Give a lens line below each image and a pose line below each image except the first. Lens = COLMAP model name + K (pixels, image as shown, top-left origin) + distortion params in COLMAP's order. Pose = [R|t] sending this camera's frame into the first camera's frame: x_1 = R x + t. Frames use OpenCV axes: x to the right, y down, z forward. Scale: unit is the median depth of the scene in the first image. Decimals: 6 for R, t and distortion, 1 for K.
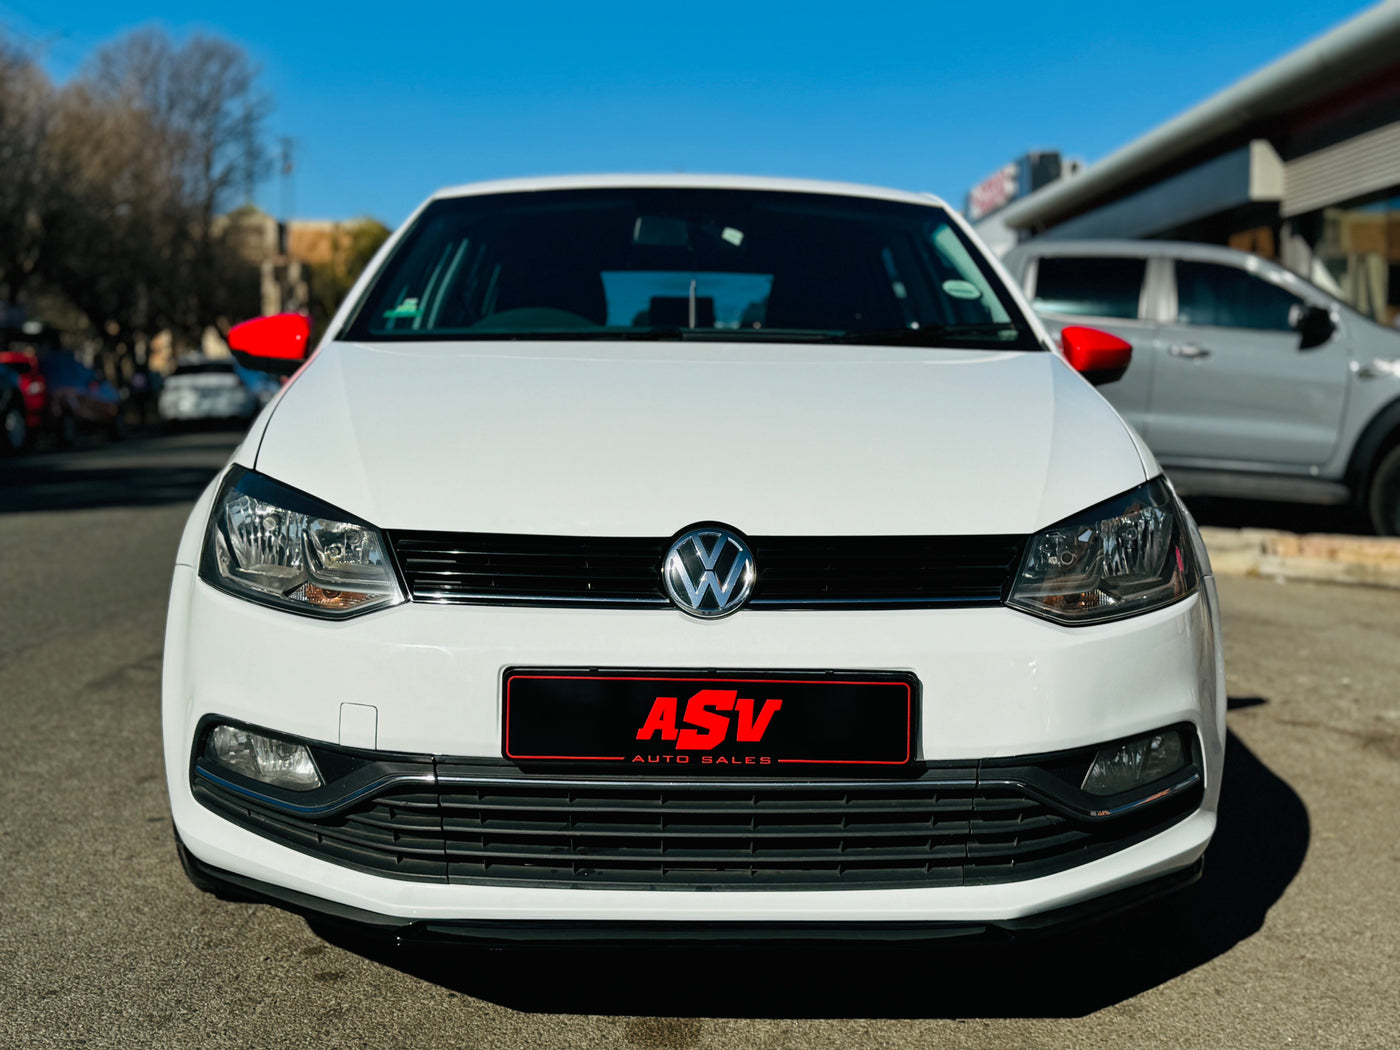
lens RADIAL K [[1688.4, 0, 700.0], [0, 1688.4, 525.0], [0, 0, 1]] dist [0.183094, -0.383798]
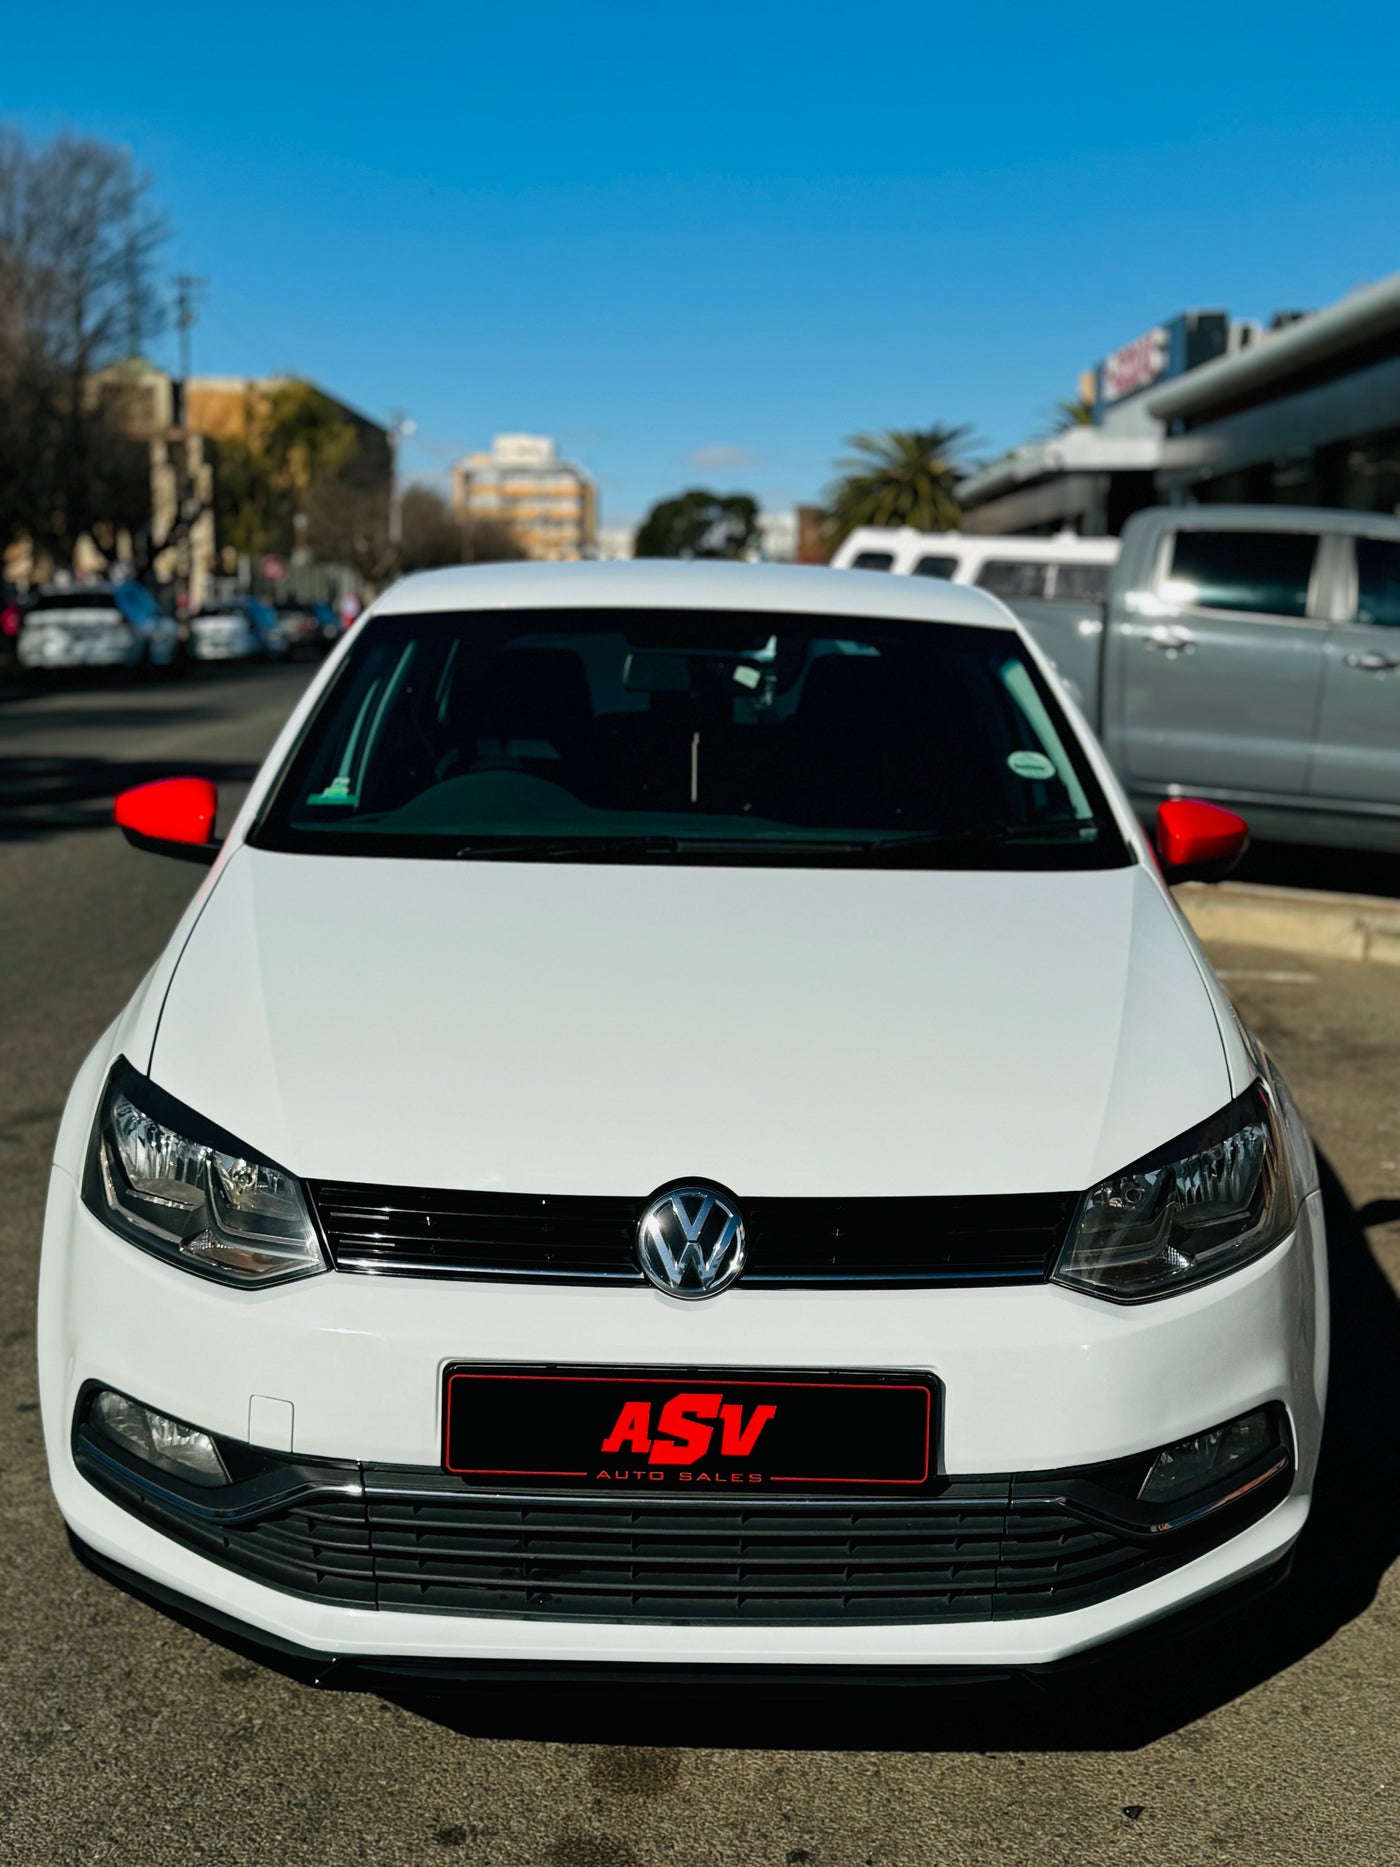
lens RADIAL K [[2251.6, 0, 700.0], [0, 2251.6, 933.5], [0, 0, 1]] dist [0.183094, -0.383798]
pose [[0.999814, 0.011255, -0.015641, 0.023246], [-0.010194, 0.997747, 0.066303, -0.183641], [0.016352, -0.066131, 0.997677, -0.091859]]
